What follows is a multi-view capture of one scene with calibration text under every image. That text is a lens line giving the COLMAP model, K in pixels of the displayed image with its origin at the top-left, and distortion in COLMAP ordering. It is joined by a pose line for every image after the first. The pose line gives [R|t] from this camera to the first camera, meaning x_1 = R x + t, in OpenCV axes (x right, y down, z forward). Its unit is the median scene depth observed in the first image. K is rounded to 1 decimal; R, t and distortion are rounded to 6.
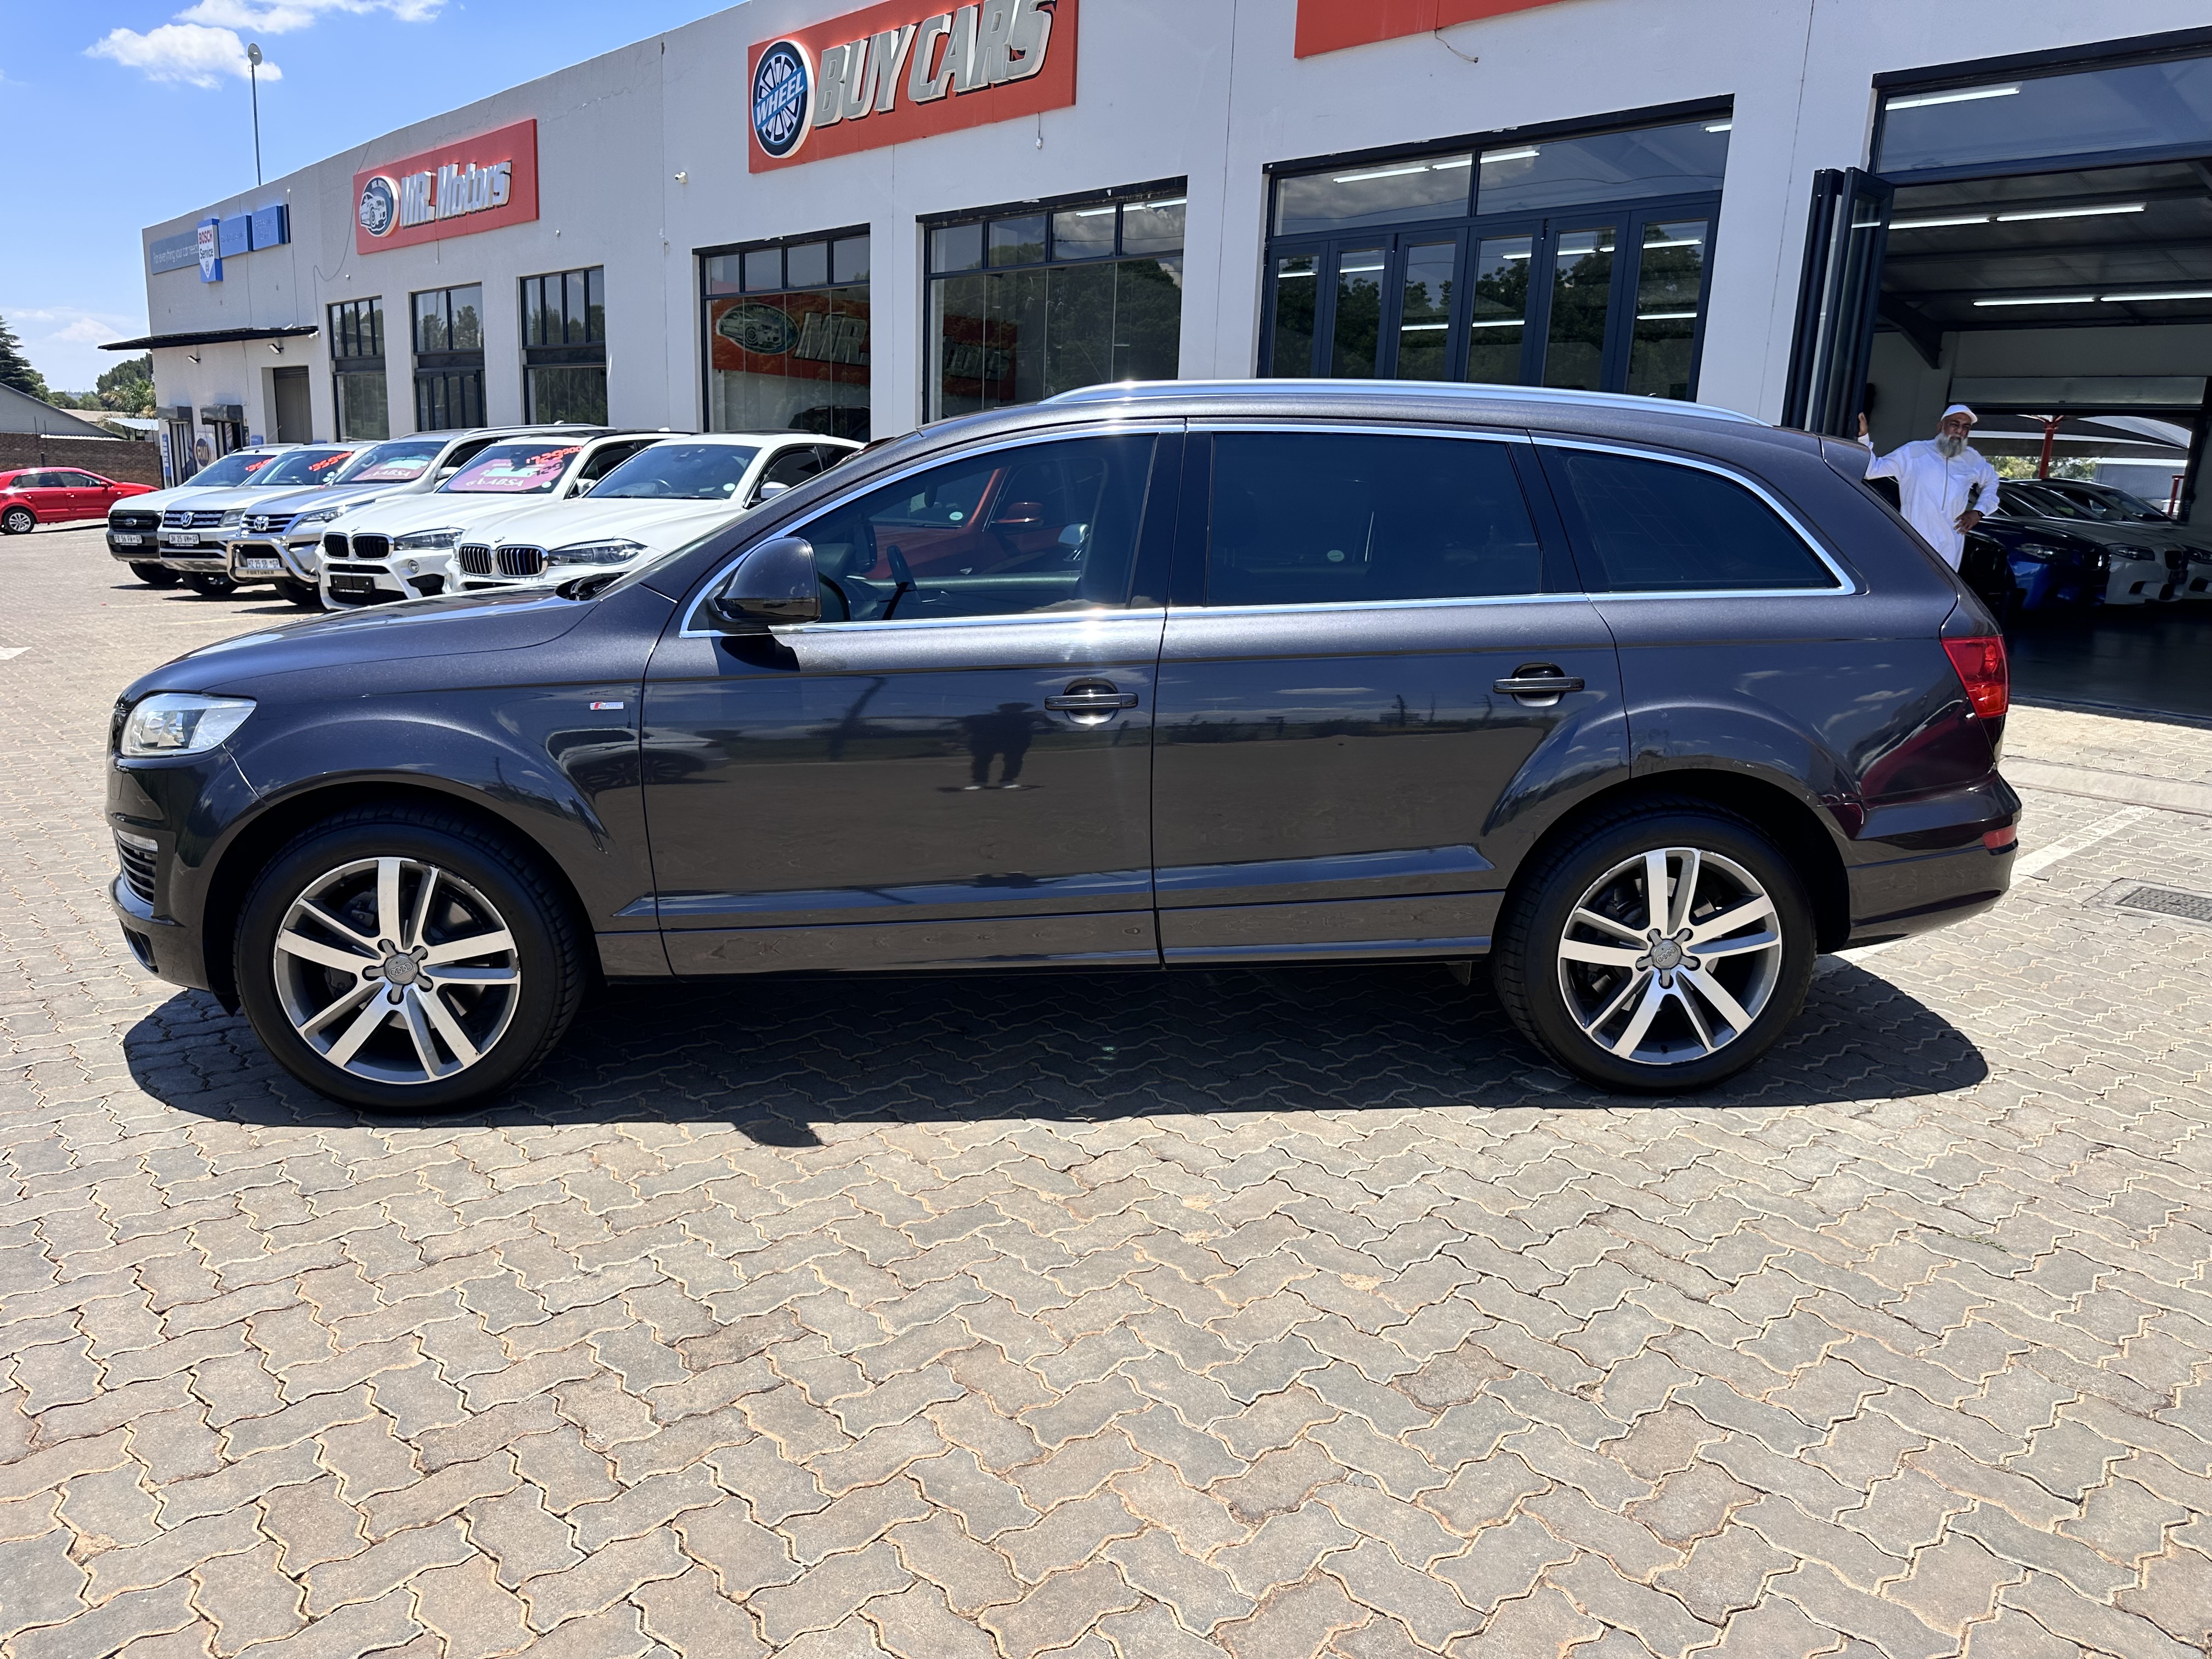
lens RADIAL K [[1569.9, 0, 1101.6], [0, 1569.9, 839.3], [0, 0, 1]] dist [0.007898, -0.017961]
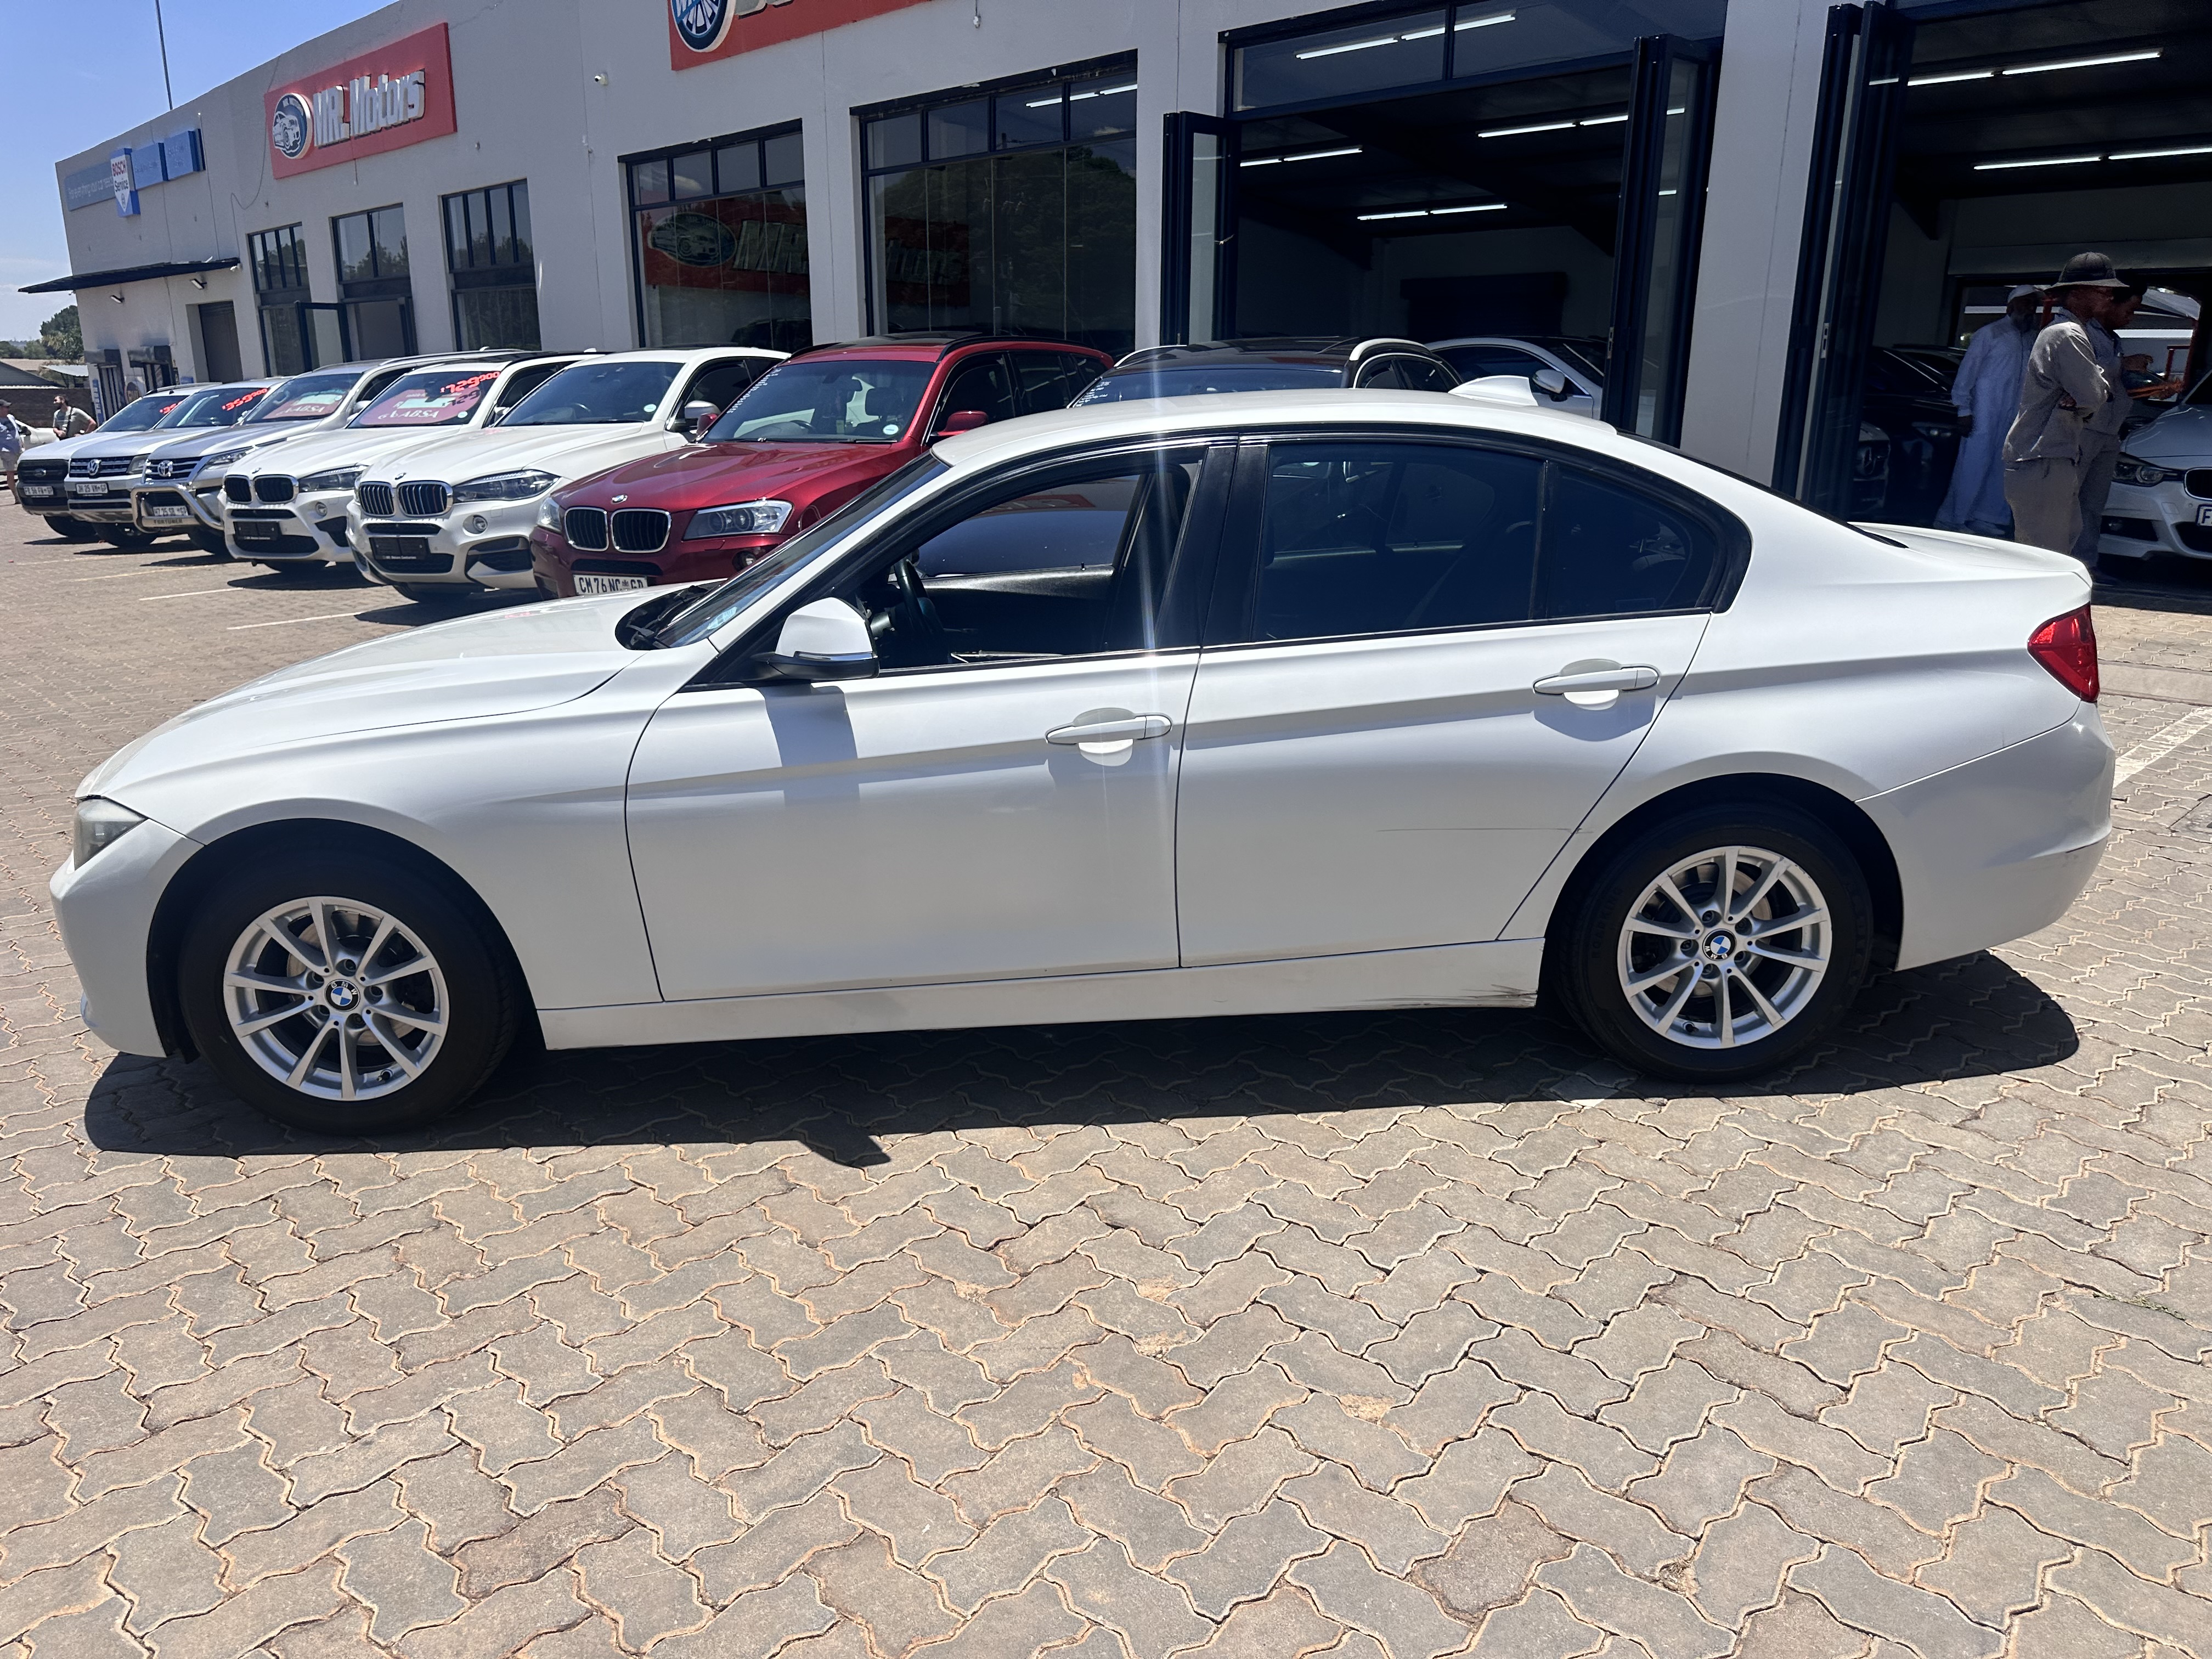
lens RADIAL K [[1569.9, 0, 1106.1], [0, 1569.9, 843.0], [0, 0, 1]] dist [0.007898, -0.017961]
pose [[0.999187, -0.039245, 0.009247, 0.034792], [0.038685, 0.997762, 0.054541, -0.034177], [-0.011367, -0.054139, 0.998469, 0.207482]]
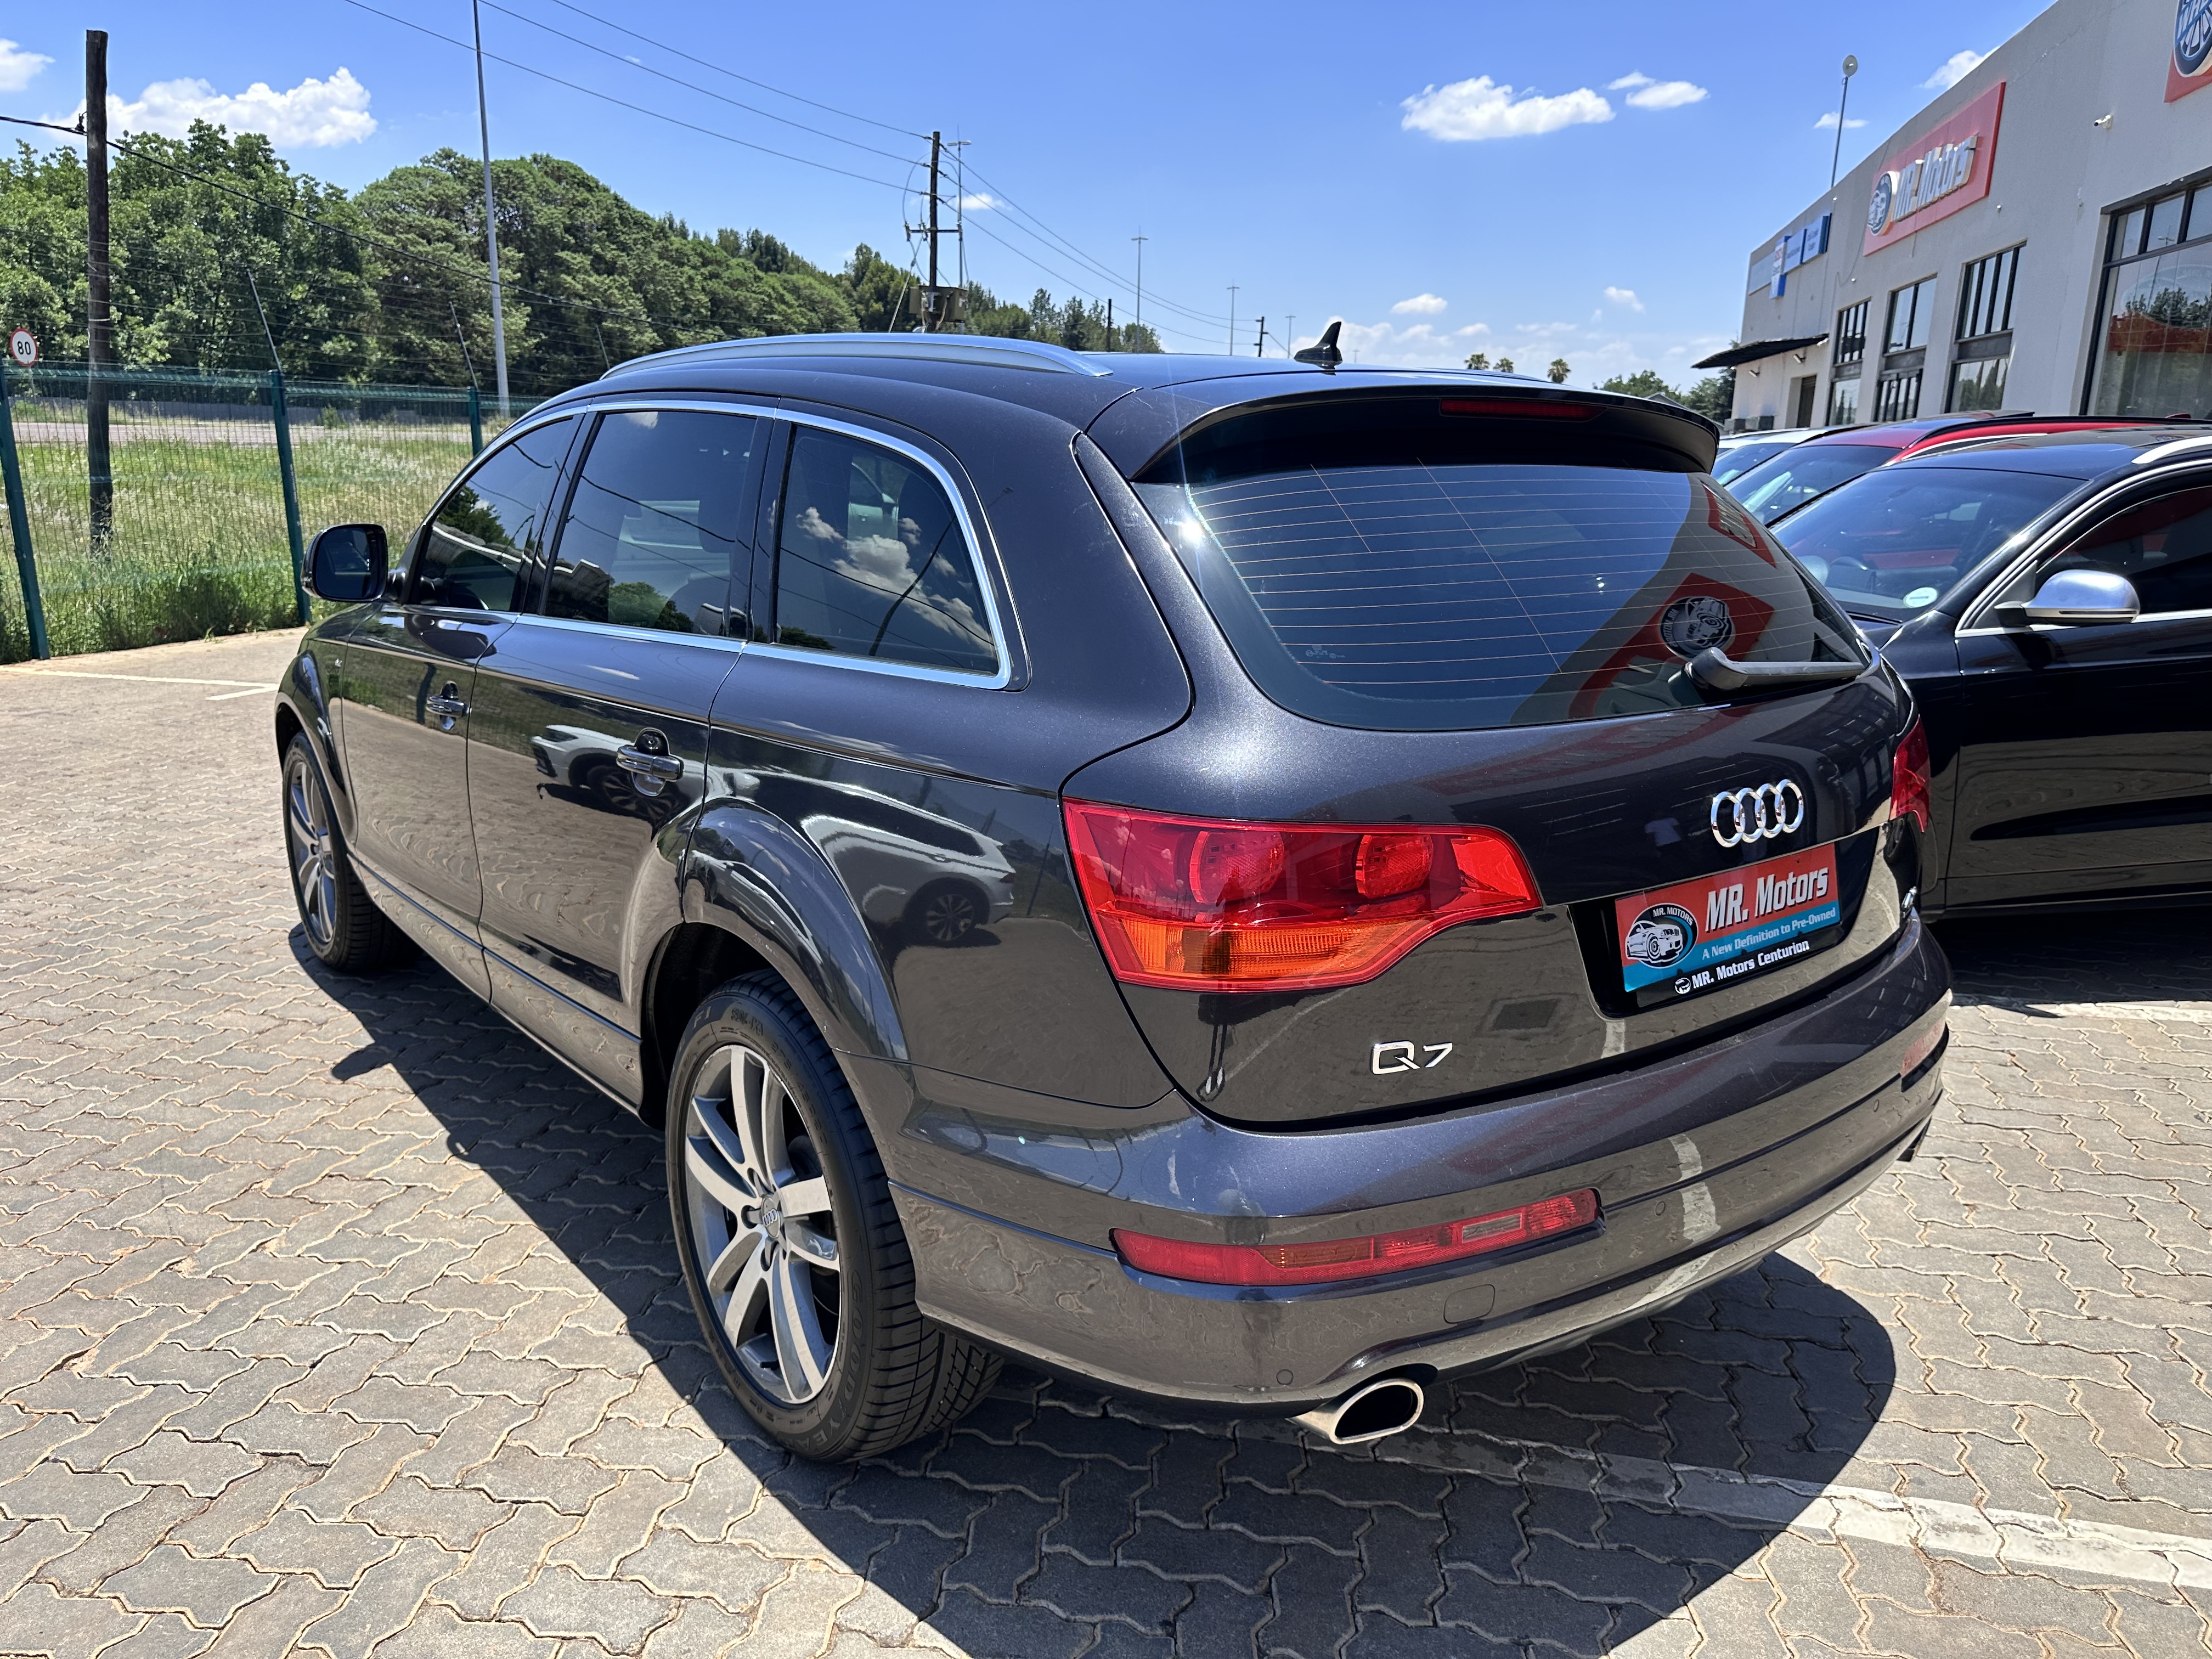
lens RADIAL K [[1569.9, 0, 1116.9], [0, 1569.9, 836.2], [0, 0, 1]] dist [0.007898, -0.017961]
pose [[0.560837, 0.178525, -0.808449, 0.990967], [-0.184000, 0.978932, 0.088527, -0.172228], [0.807221, 0.099106, 0.581870, 0.780011]]
